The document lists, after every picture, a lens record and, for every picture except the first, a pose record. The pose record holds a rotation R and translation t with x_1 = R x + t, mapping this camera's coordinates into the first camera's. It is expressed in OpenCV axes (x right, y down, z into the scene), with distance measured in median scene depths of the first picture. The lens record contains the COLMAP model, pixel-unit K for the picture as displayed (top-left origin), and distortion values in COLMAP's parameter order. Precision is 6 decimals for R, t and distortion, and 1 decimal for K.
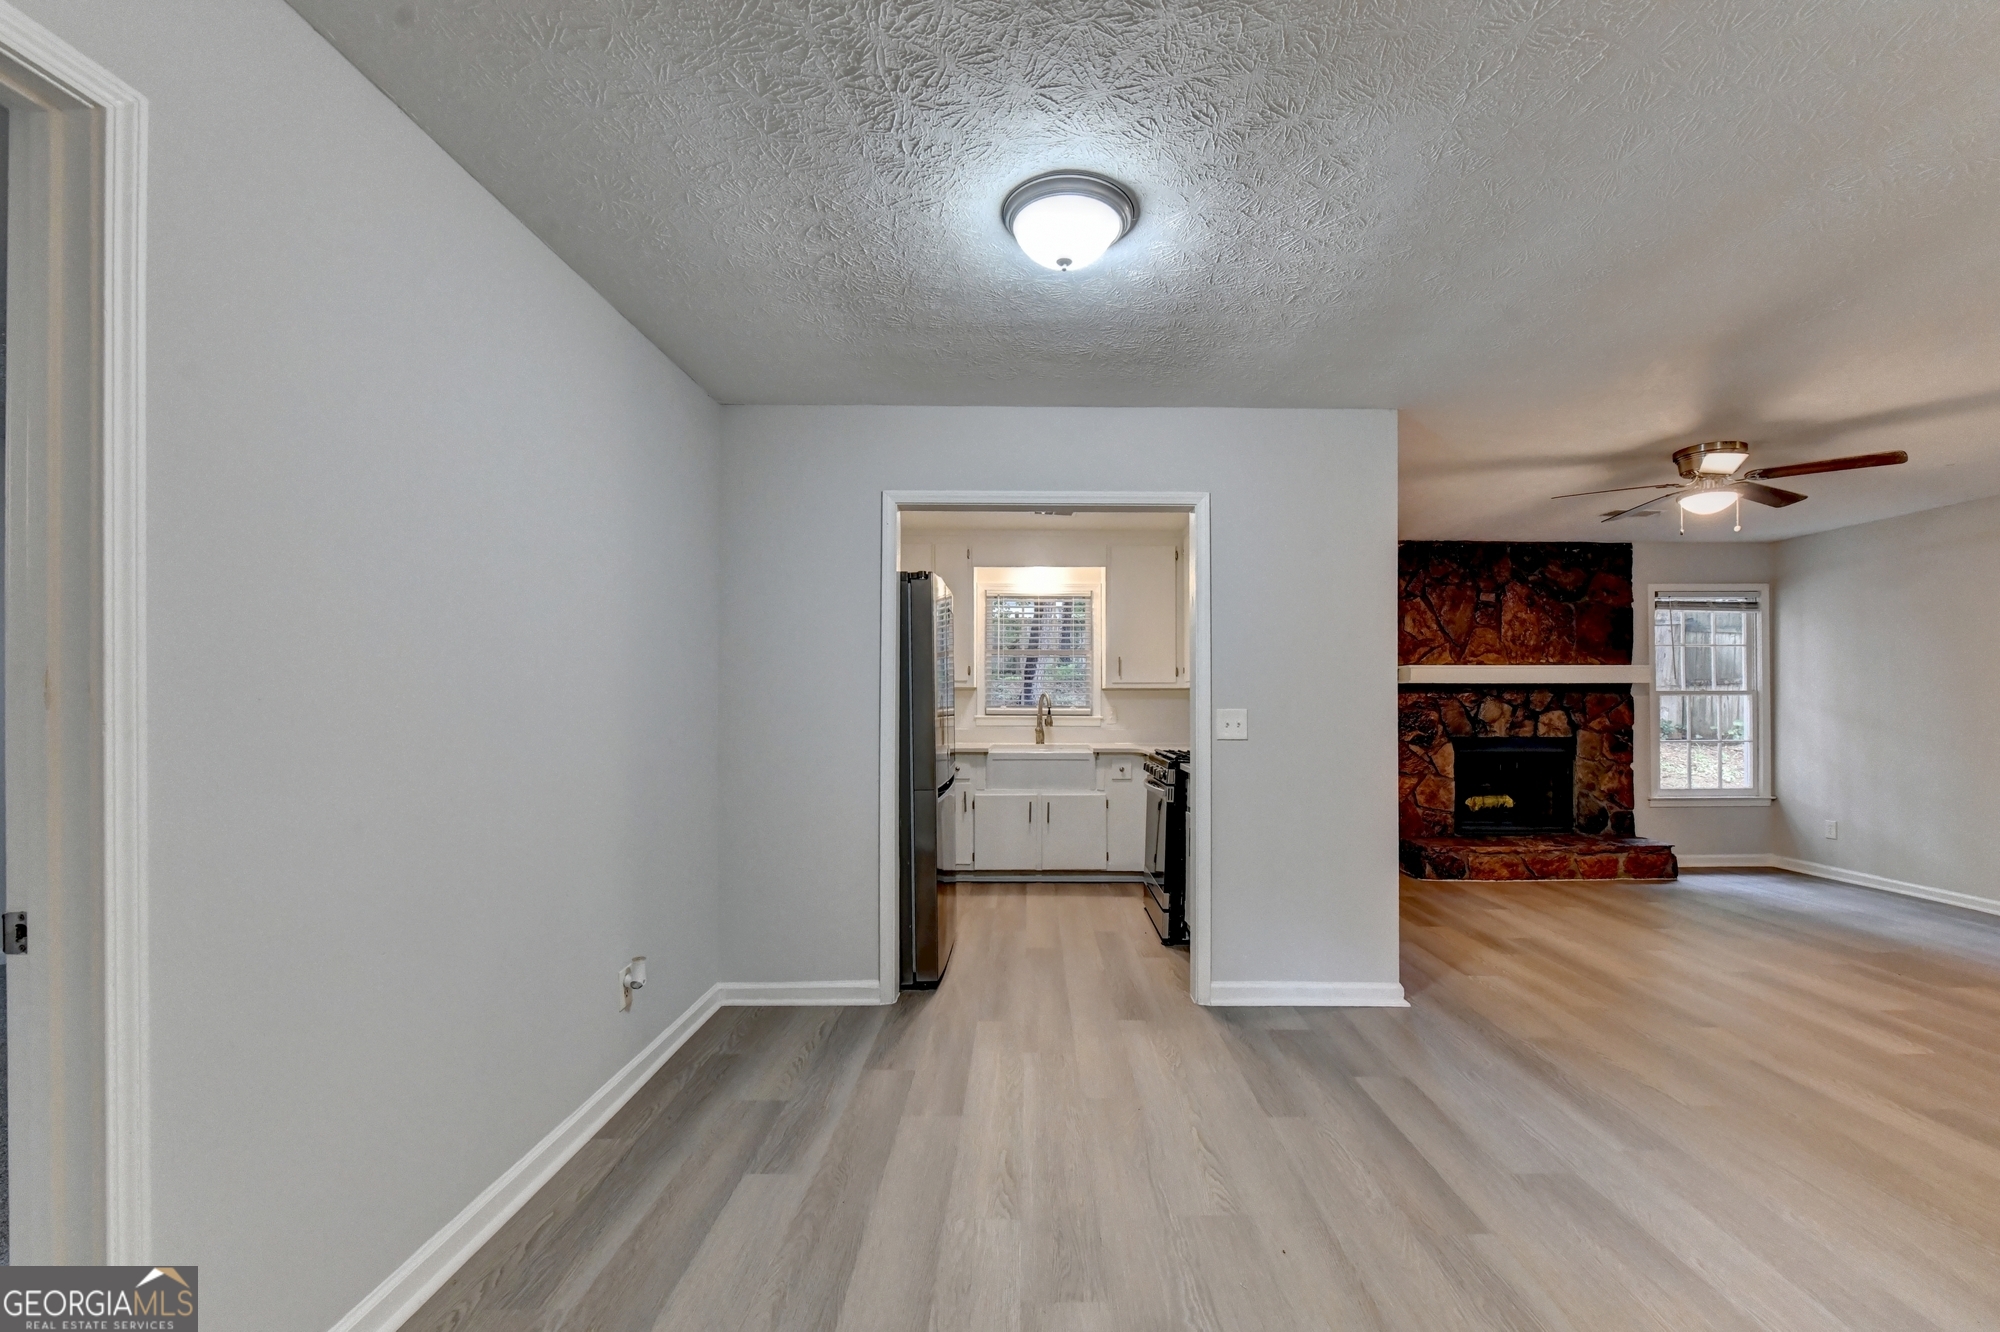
lens RADIAL K [[826.9, 0, 1024.6], [0, 826.9, 700.3], [0, 0, 1]] dist [-0.011100, -0.000274]
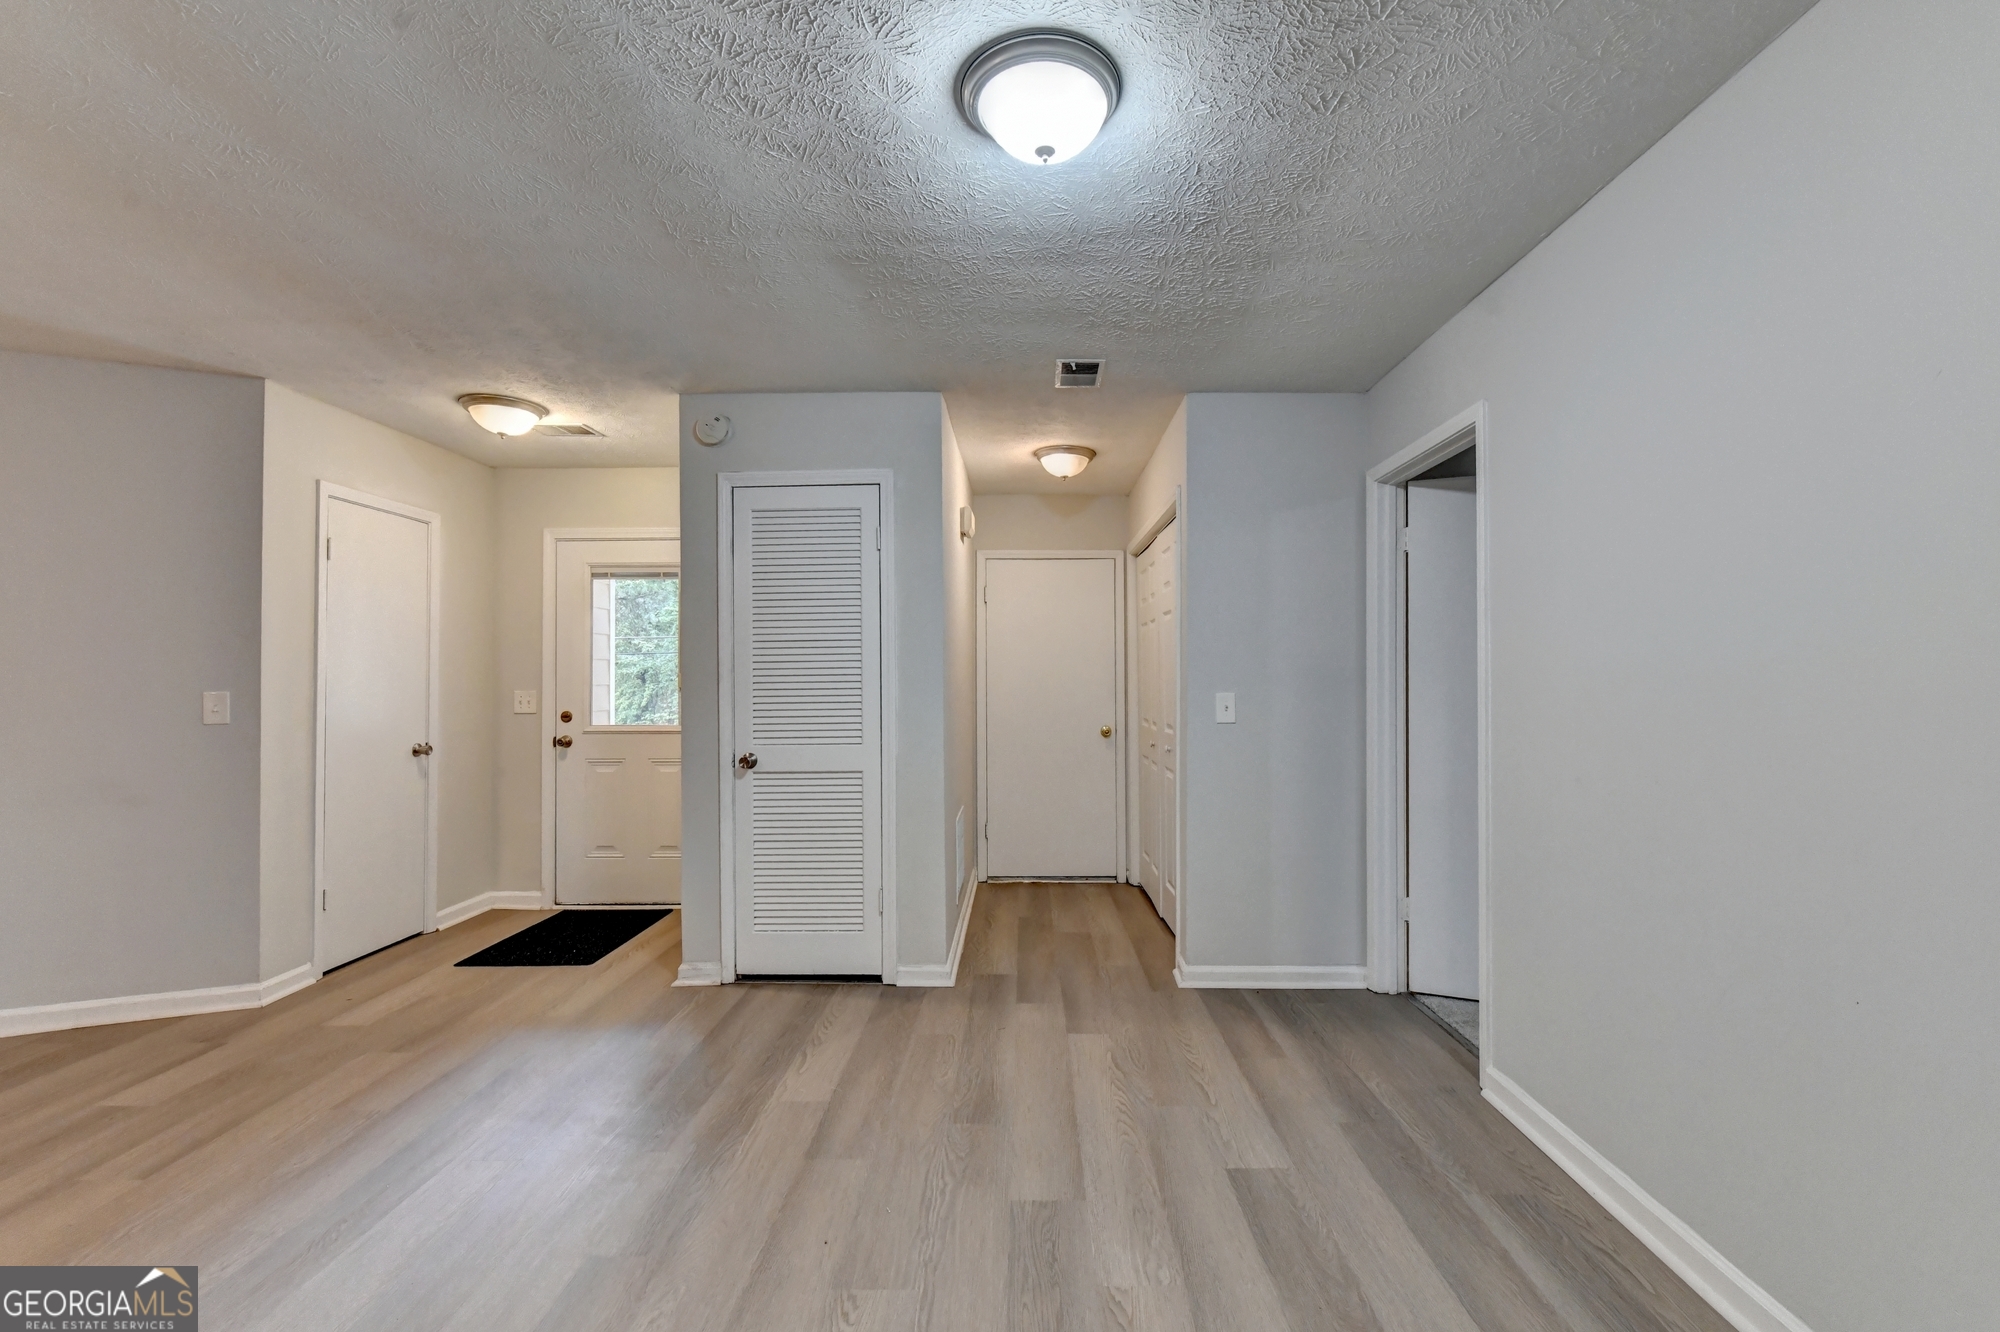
lens RADIAL K [[831.6, 0, 1012.5], [0, 831.6, 671.7], [0, 0, 1]] dist [-0.001083, -0.000251]
pose [[-0.999925, 0.001993, 0.012062, 0.023128], [0.001816, 0.999891, -0.014631, -0.000304], [-0.012090, -0.014608, -0.999820, 0.601627]]
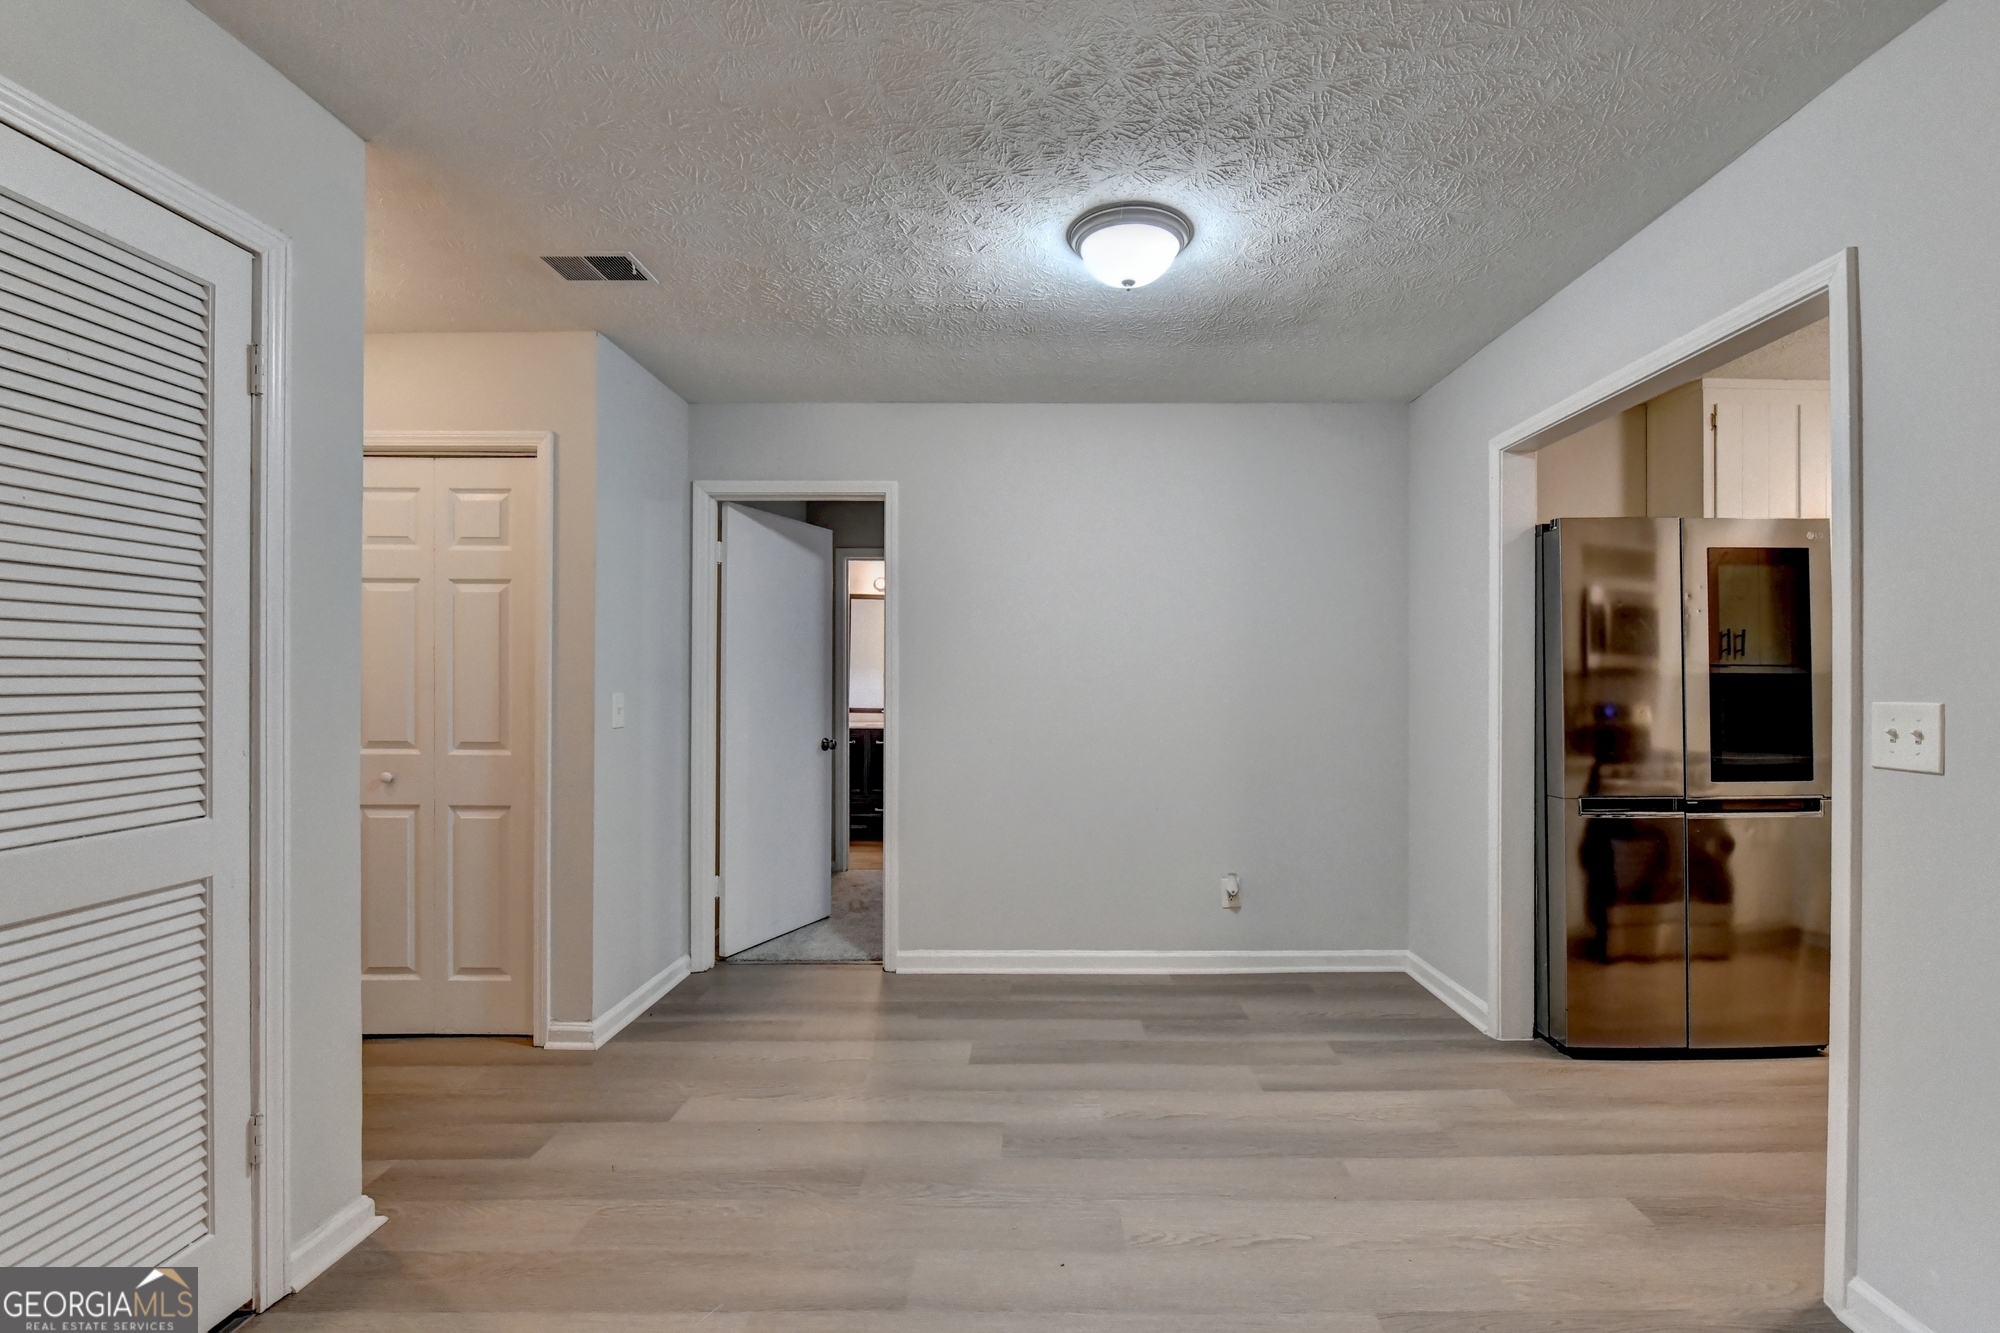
lens RADIAL K [[848.6, 0, 1061.8], [0, 848.6, 681.7], [0, 0, 1]] dist [-0.006047, -0.000314]
pose [[0.014909, -0.002178, -0.999886, 0.387725], [-0.000266, 0.999998, -0.002182, 0.000285], [0.999889, 0.000298, 0.014908, 0.294236]]
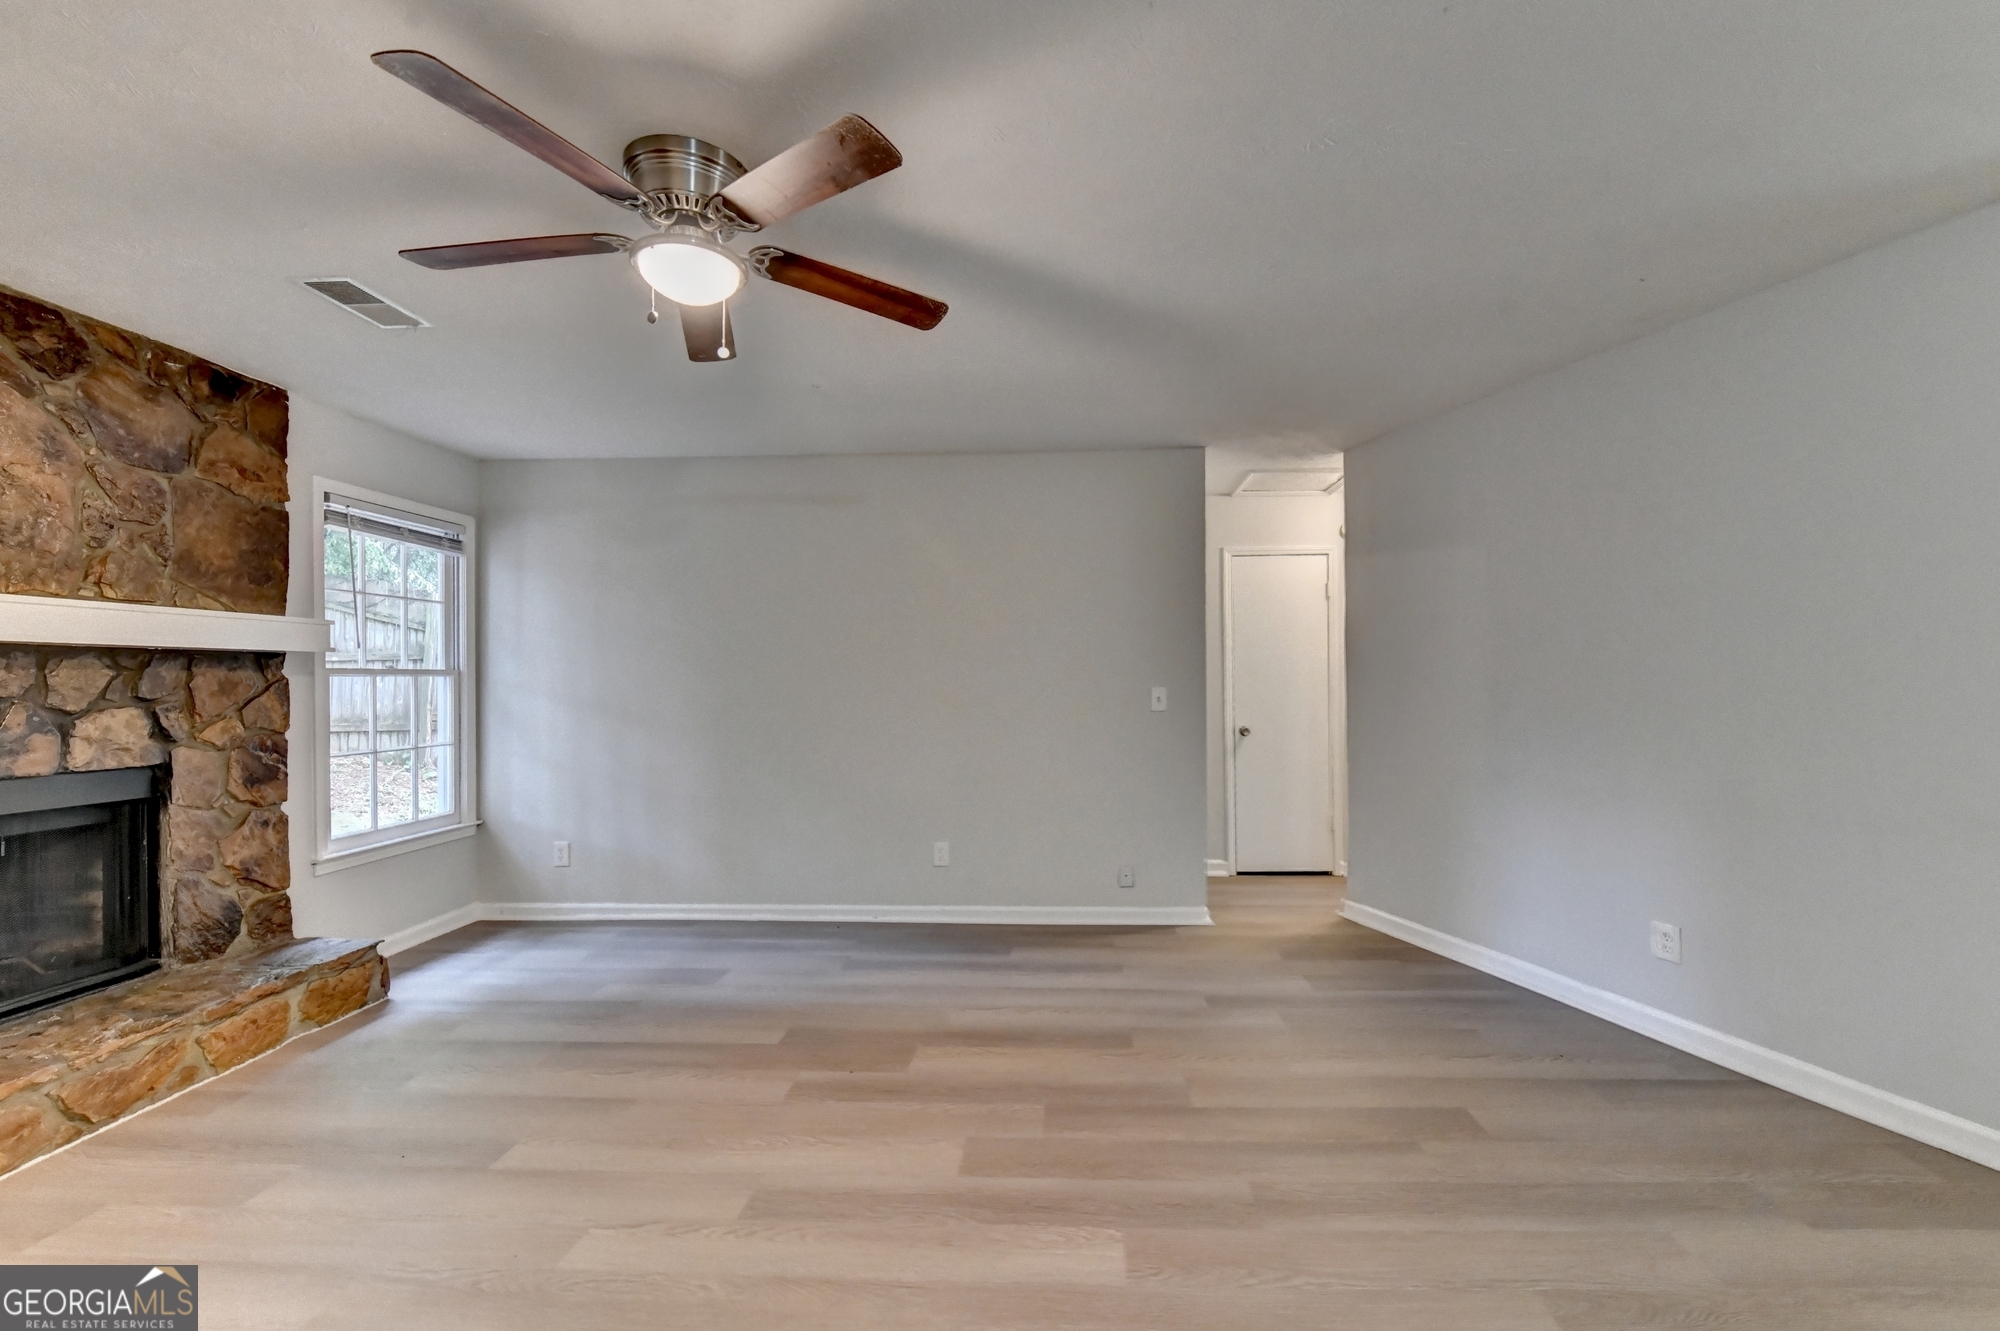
lens RADIAL K [[825.6, 0, 1054.9], [0, 825.6, 675.3], [0, 0, 1]] dist [-0.009783, -0.000414]
pose [[0.030482, 0.007257, 0.999509, 0.223369], [0.004739, 0.999961, -0.007405, 0.000321], [-0.999524, 0.004963, 0.030447, 0.485171]]
